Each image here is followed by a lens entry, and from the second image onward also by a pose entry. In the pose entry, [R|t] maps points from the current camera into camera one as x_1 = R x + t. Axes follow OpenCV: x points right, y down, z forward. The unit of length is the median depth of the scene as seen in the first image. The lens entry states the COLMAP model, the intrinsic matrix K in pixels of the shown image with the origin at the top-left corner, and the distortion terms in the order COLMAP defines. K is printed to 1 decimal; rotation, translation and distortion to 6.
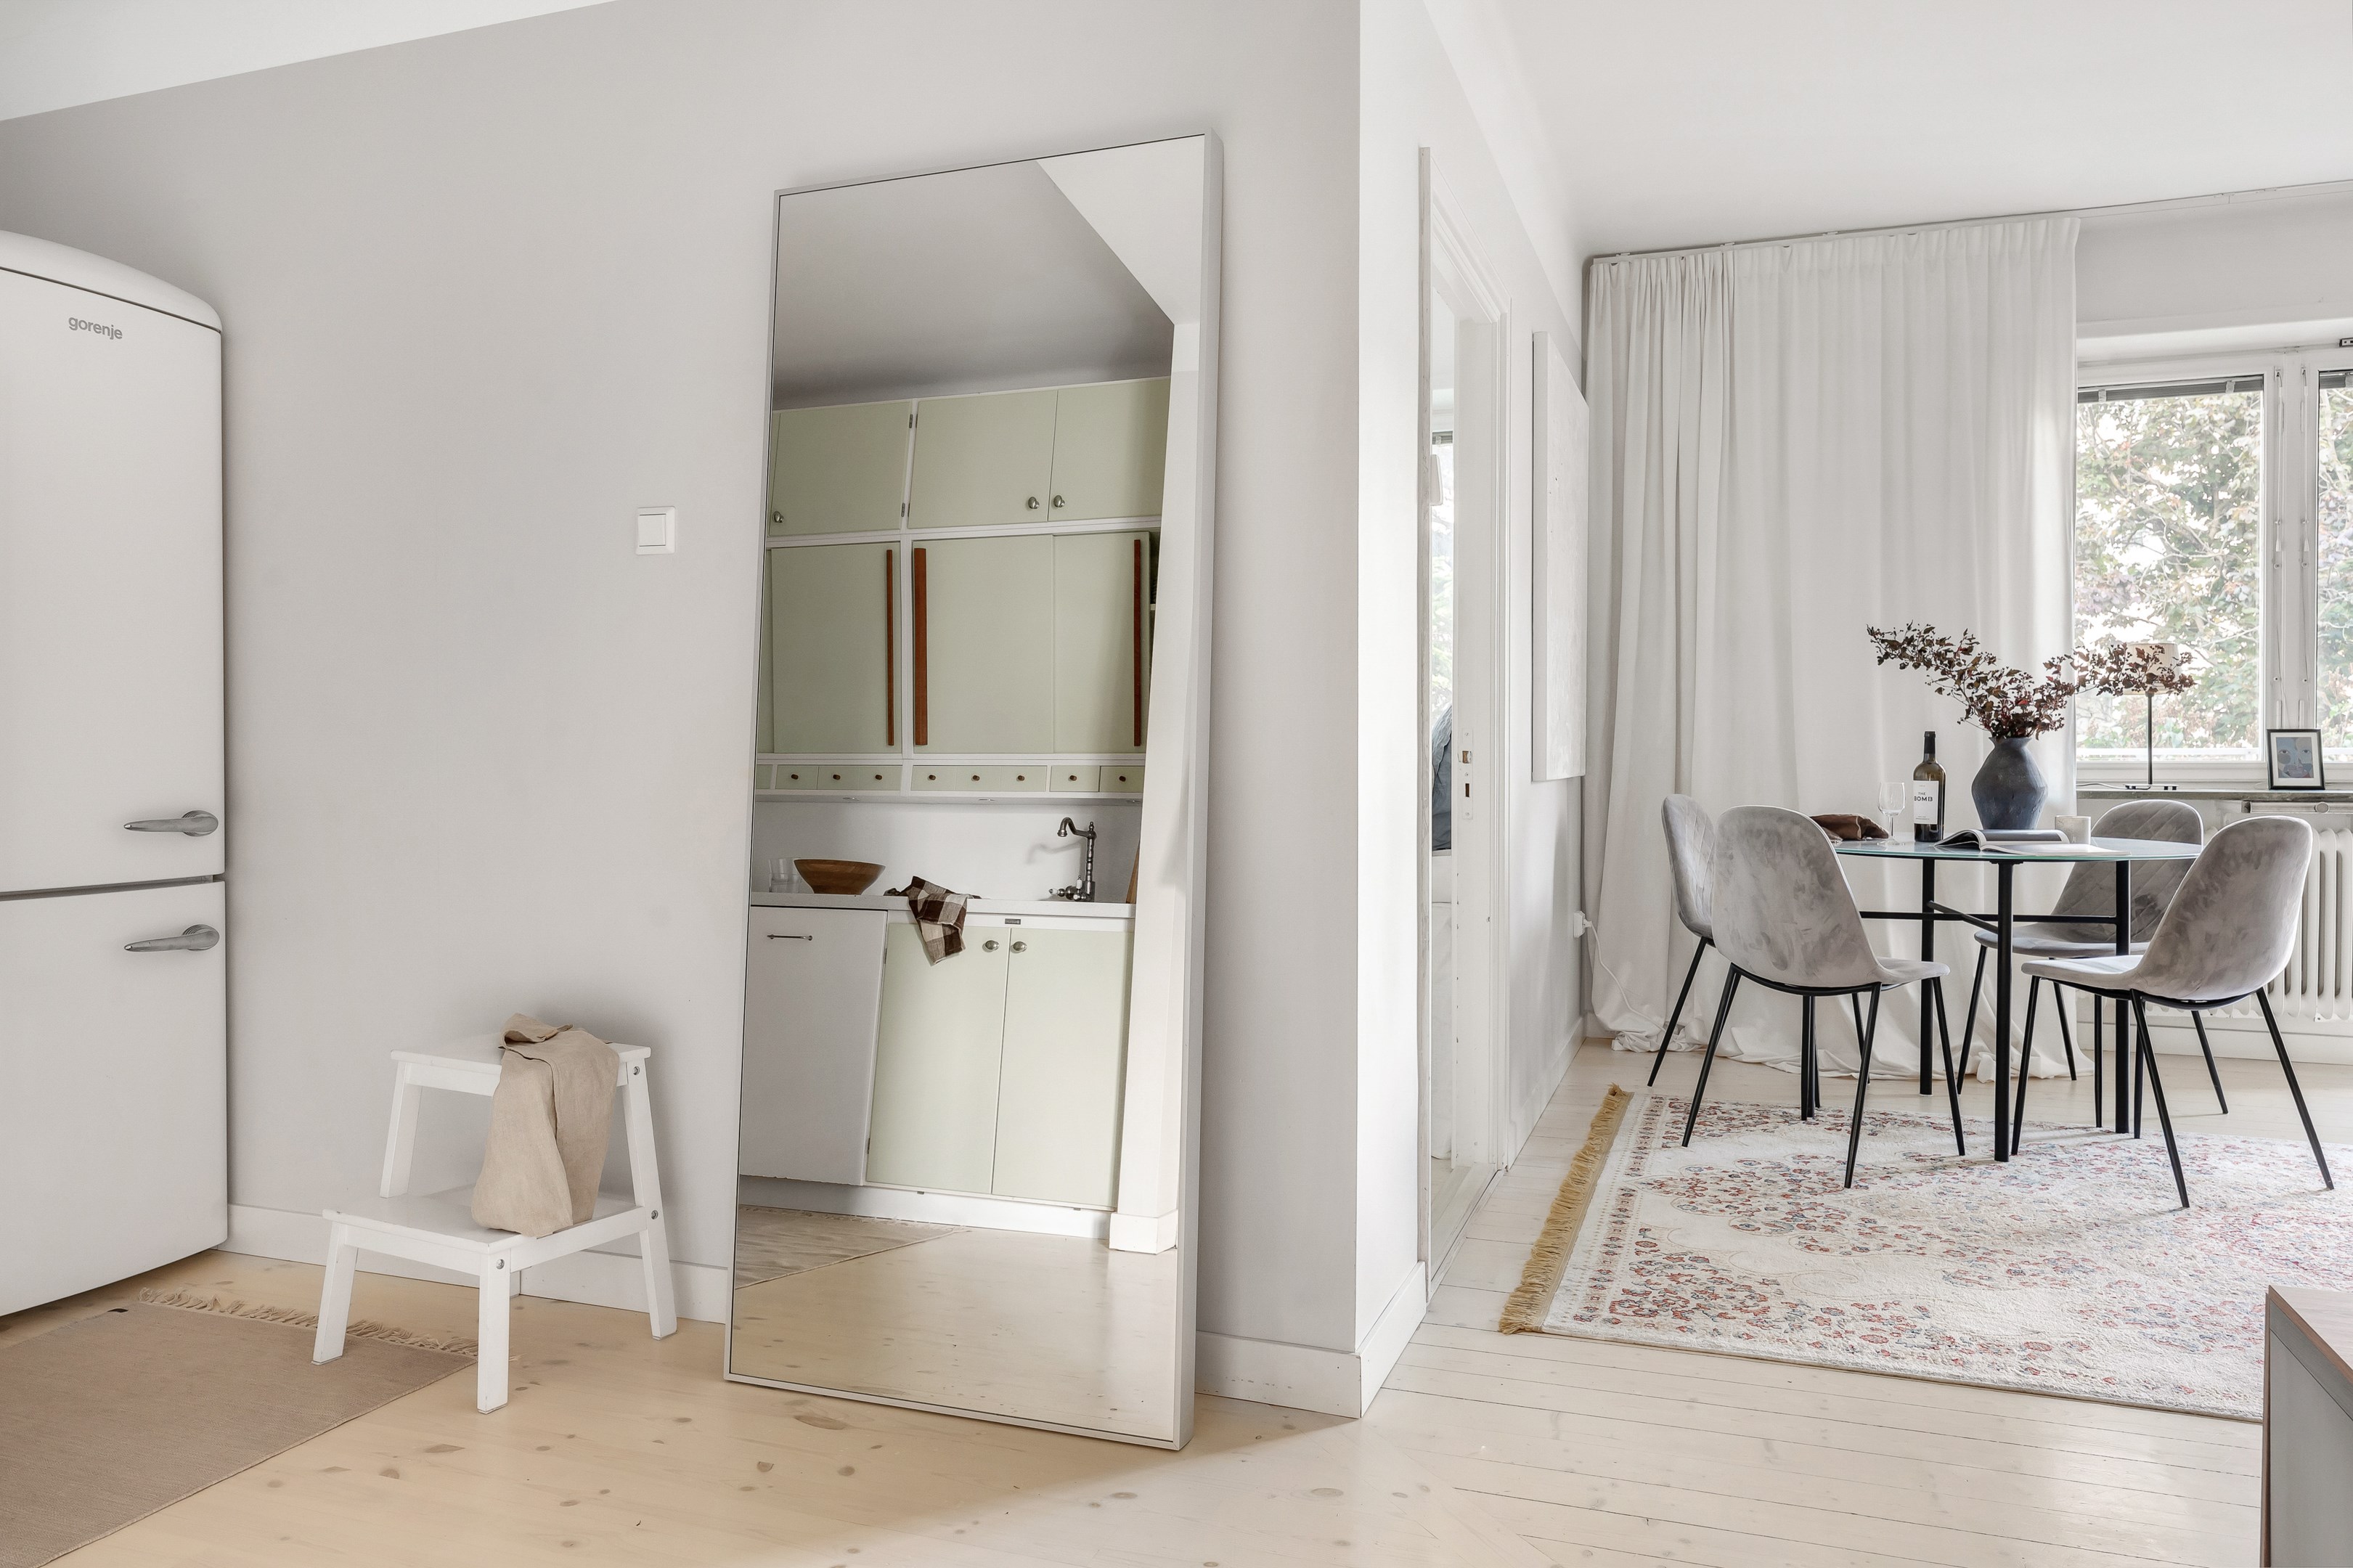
lens RADIAL K [[1586.9, 0, 1176.5], [0, 1586.9, 784.0], [0, 0, 1]] dist [-0.001138, 0.000803]
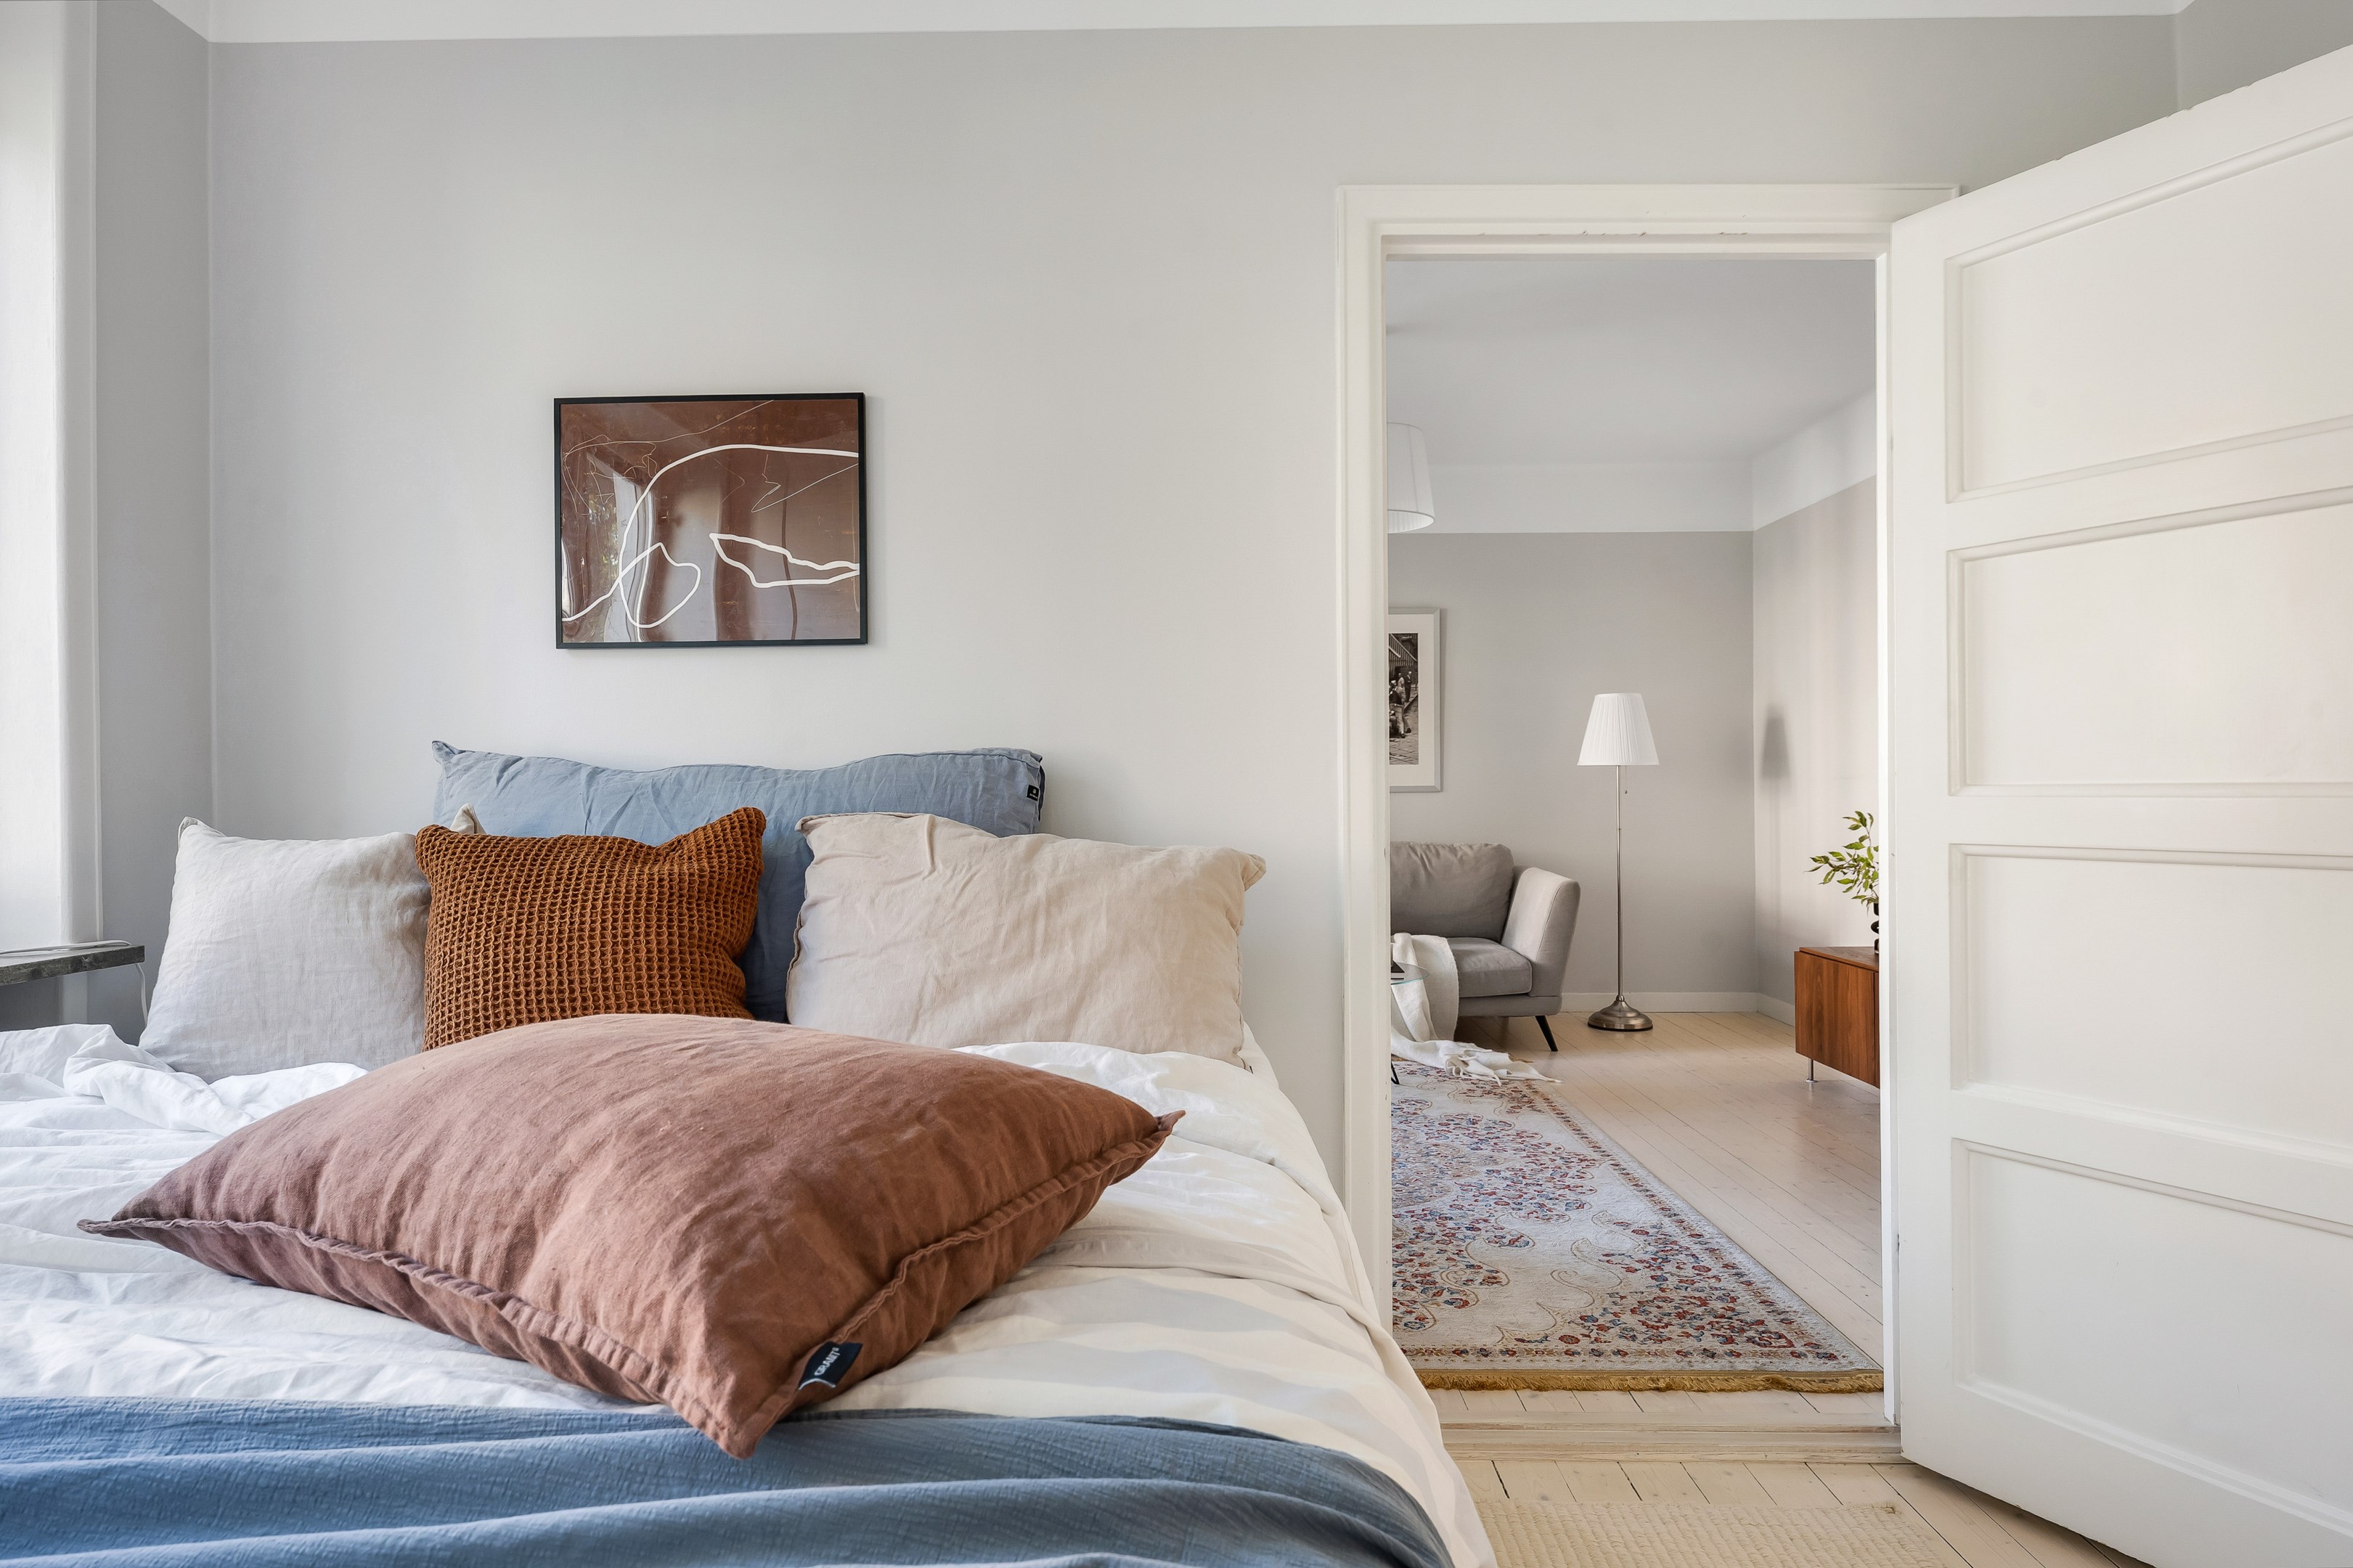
lens RADIAL K [[1371.6, 0, 1176.5], [0, 1371.6, 784.0], [0, 0, 1]] dist [-0.000651, 0.000100]
pose [[-0.328007, 0.006393, 0.944654, -0.353465], [0.027671, 0.999613, 0.002843, -0.050550], [-0.944270, 0.027072, -0.328057, 1.246697]]
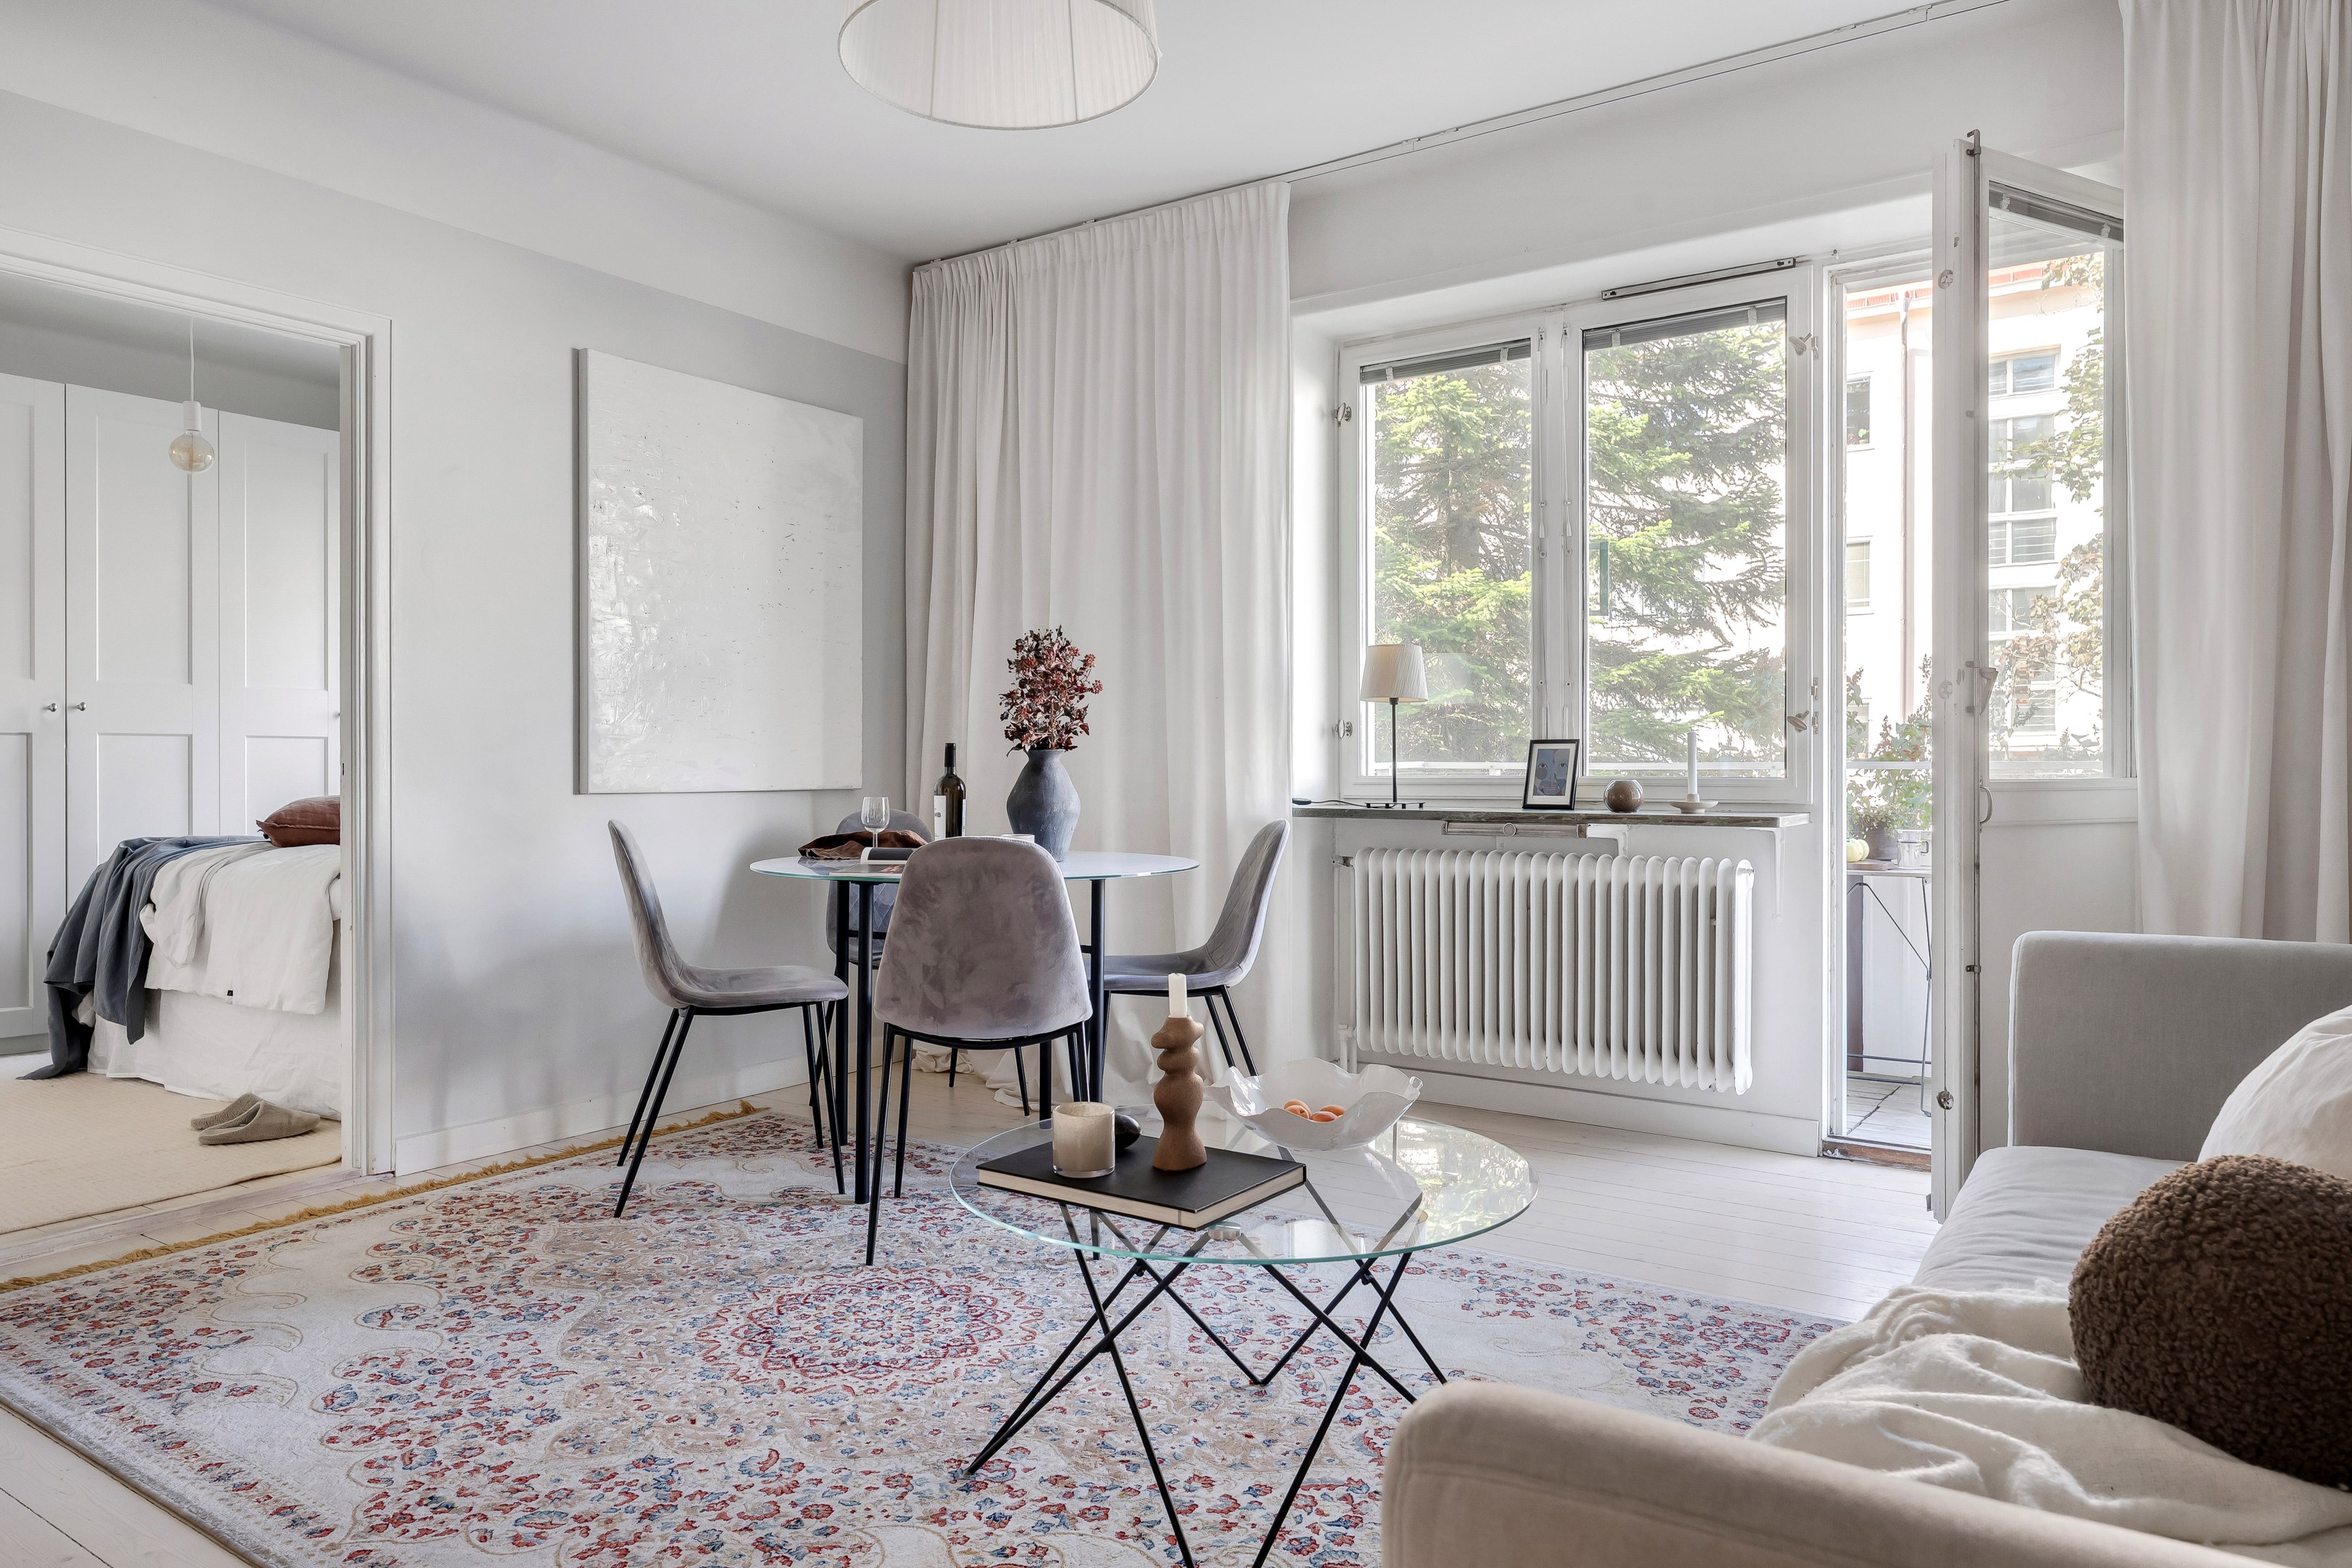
lens RADIAL K [[1515.9, 0, 1176.0], [0, 1515.9, 784.0], [0, 0, 1]] dist [0.002899, -0.001717]
pose [[0.968111, 0.003512, -0.250498, 0.920577], [-0.005880, 0.999945, -0.008707, -0.002222], [0.250453, 0.009902, 0.968078, 0.179302]]
